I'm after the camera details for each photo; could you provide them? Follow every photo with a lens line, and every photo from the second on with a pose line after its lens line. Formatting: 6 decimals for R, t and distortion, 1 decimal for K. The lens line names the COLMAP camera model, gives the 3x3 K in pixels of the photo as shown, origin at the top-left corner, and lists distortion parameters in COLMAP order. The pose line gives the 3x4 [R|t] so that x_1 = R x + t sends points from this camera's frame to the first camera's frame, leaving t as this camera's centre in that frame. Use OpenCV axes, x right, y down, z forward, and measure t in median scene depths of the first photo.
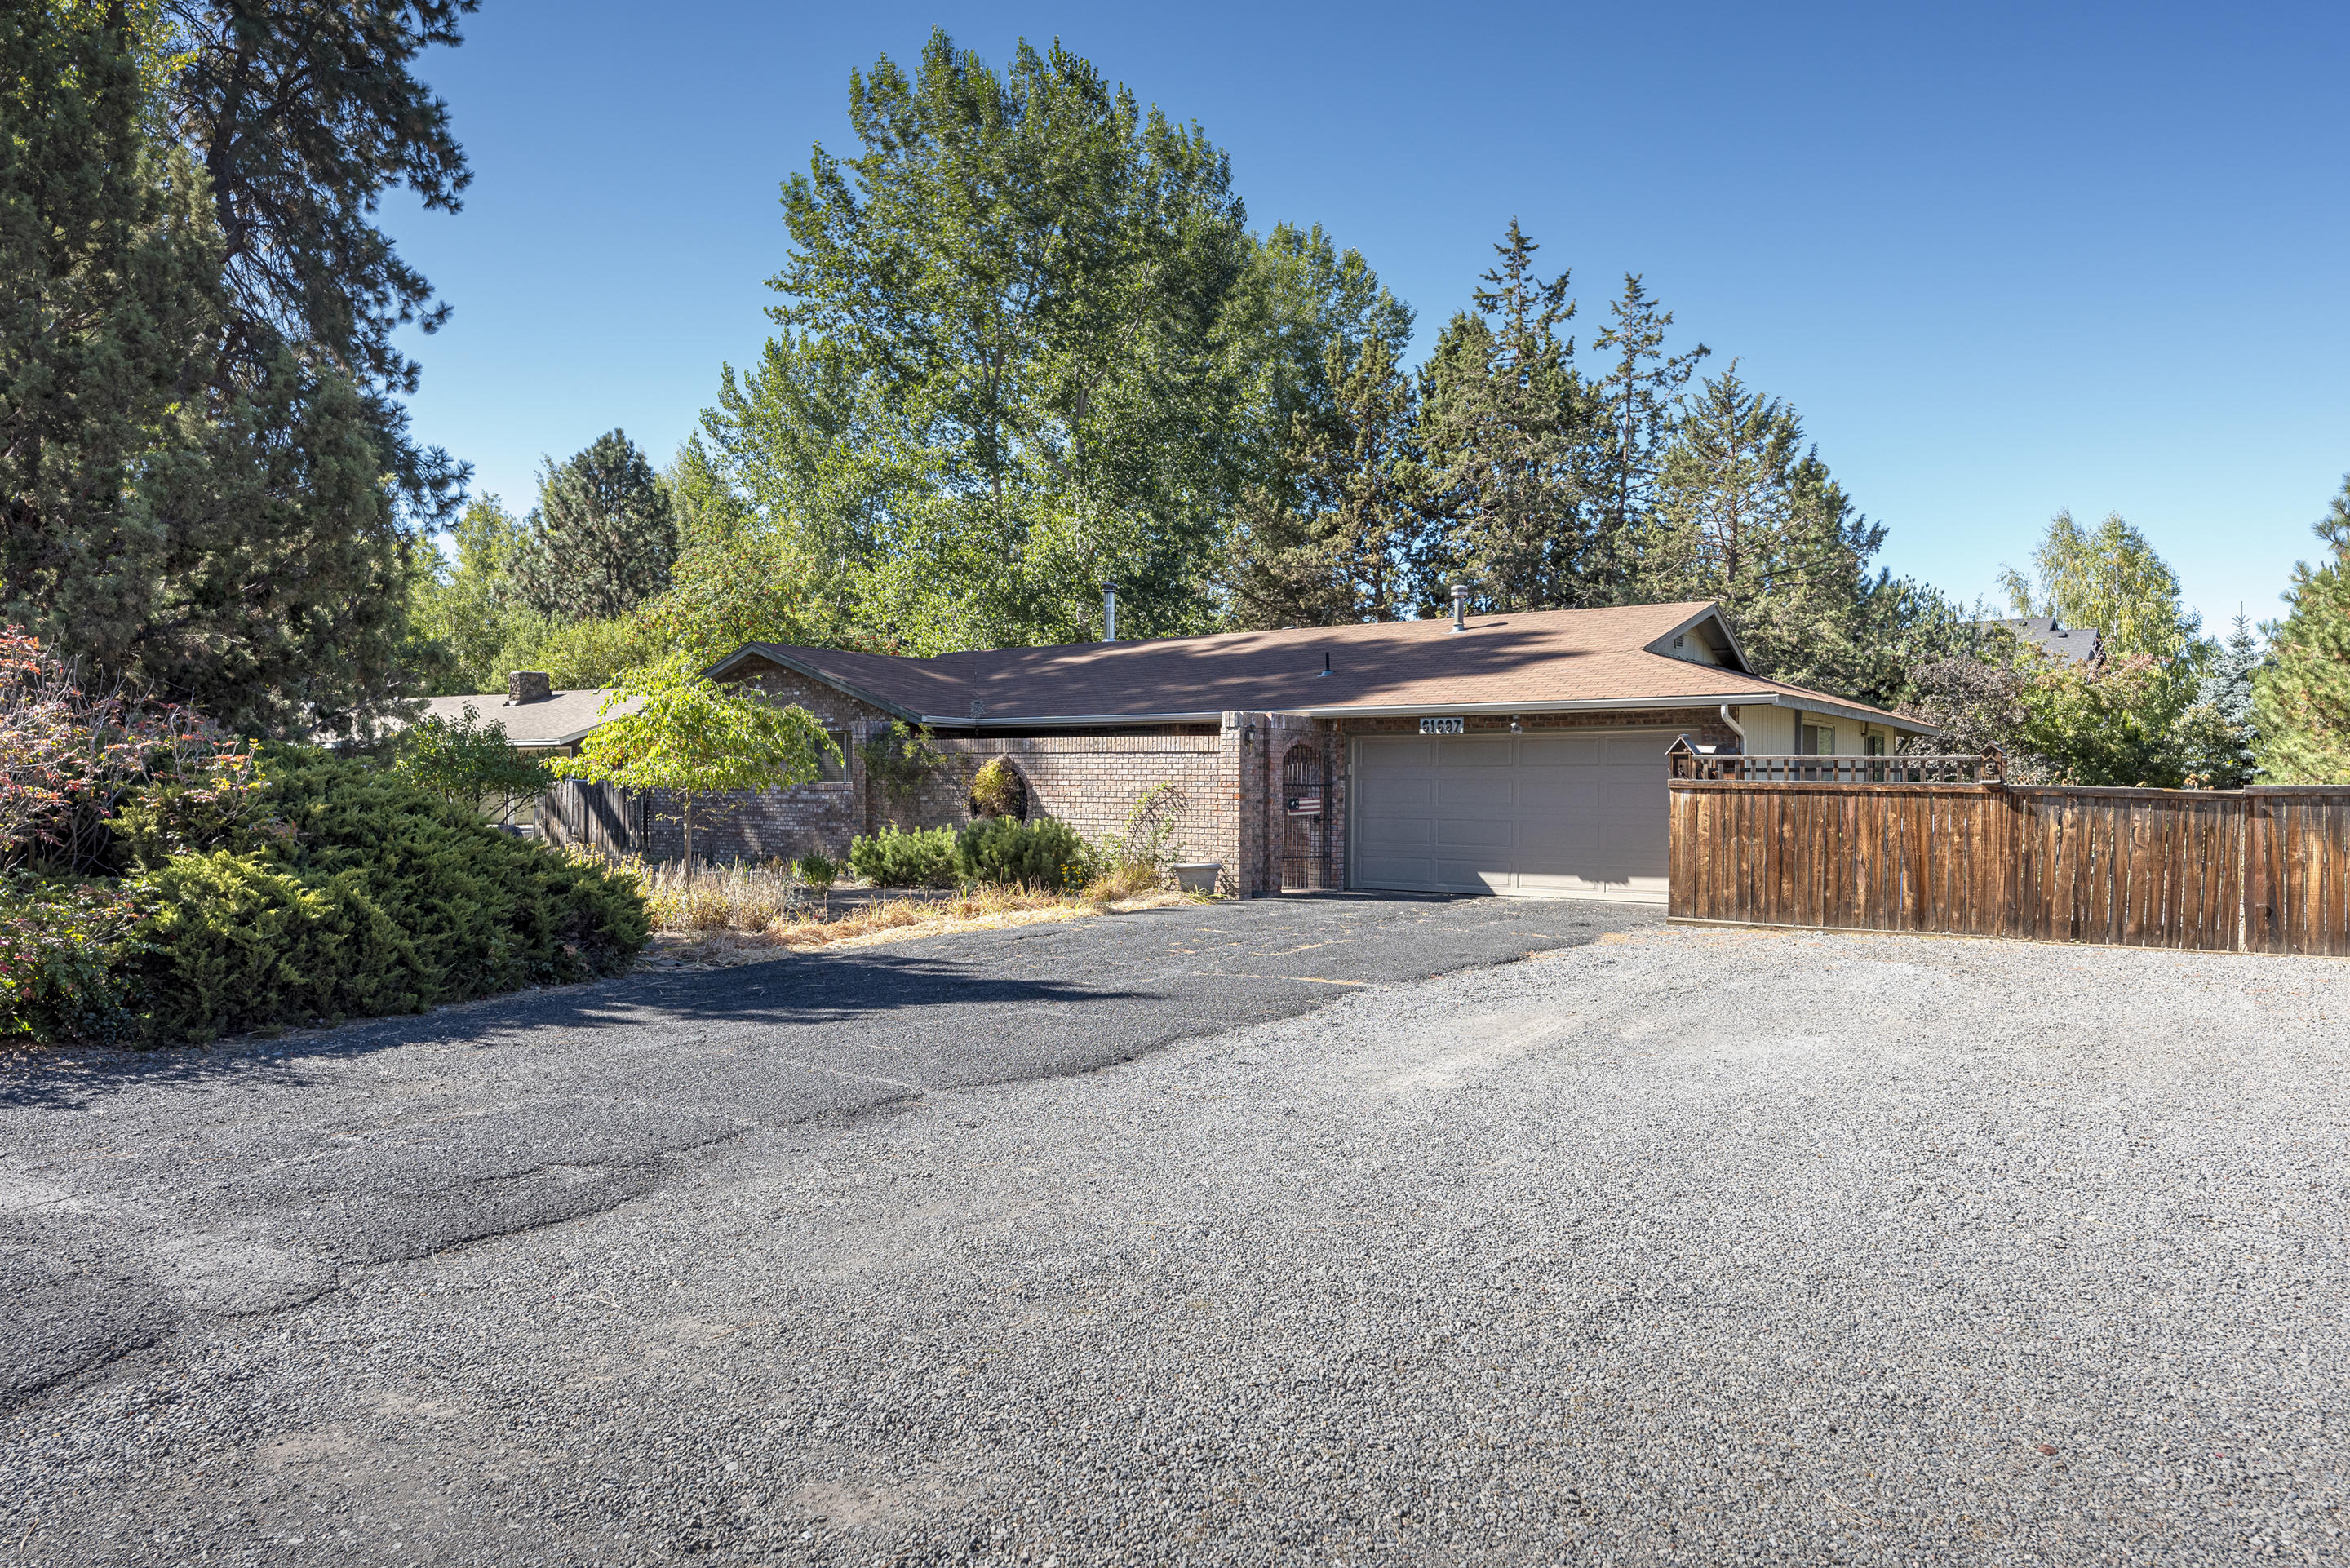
lens RADIAL K [[1634.6, 0, 1134.5], [0, 1634.6, 852.5], [0, 0, 1]] dist [0.053319, -0.000176]
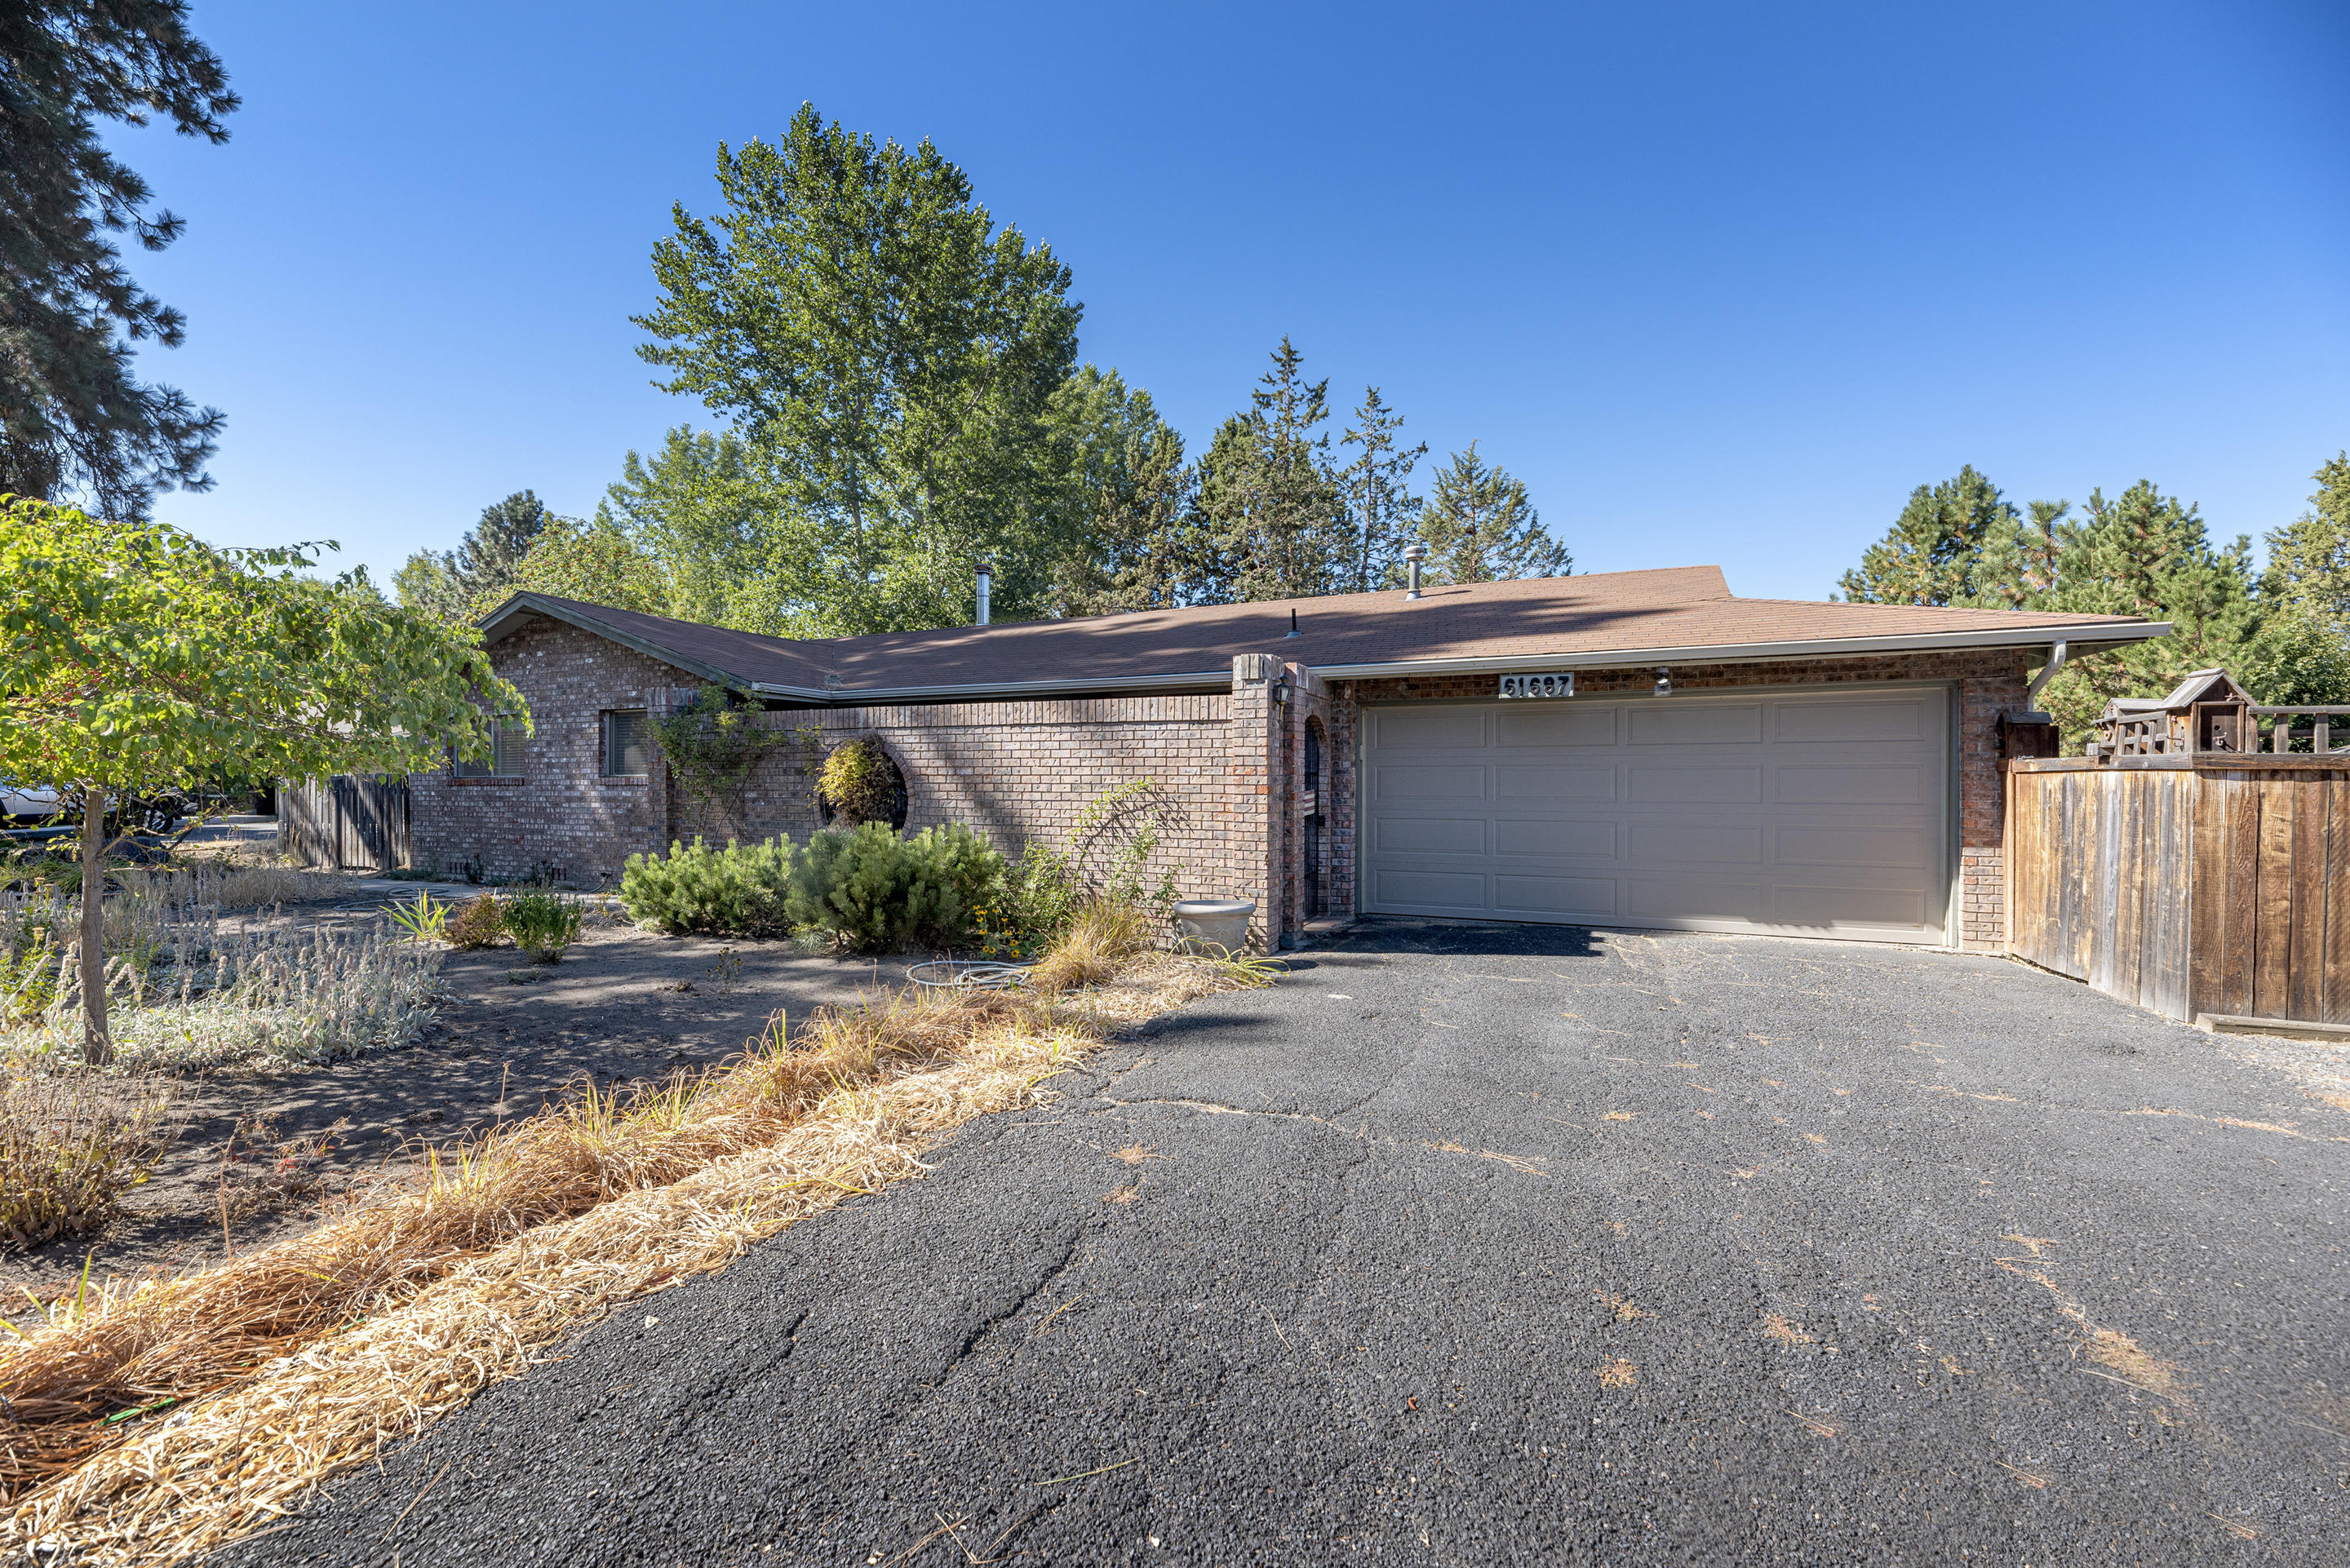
lens RADIAL K [[943.3, 0, 1179.0], [0, 943.3, 789.8], [0, 0, 1]] dist [-0.002679, 0.000469]
pose [[0.970089, -0.006426, 0.242666, -0.028188], [0.014480, 0.999401, -0.031422, -0.011667], [-0.242319, 0.033996, 0.969601, 0.326976]]
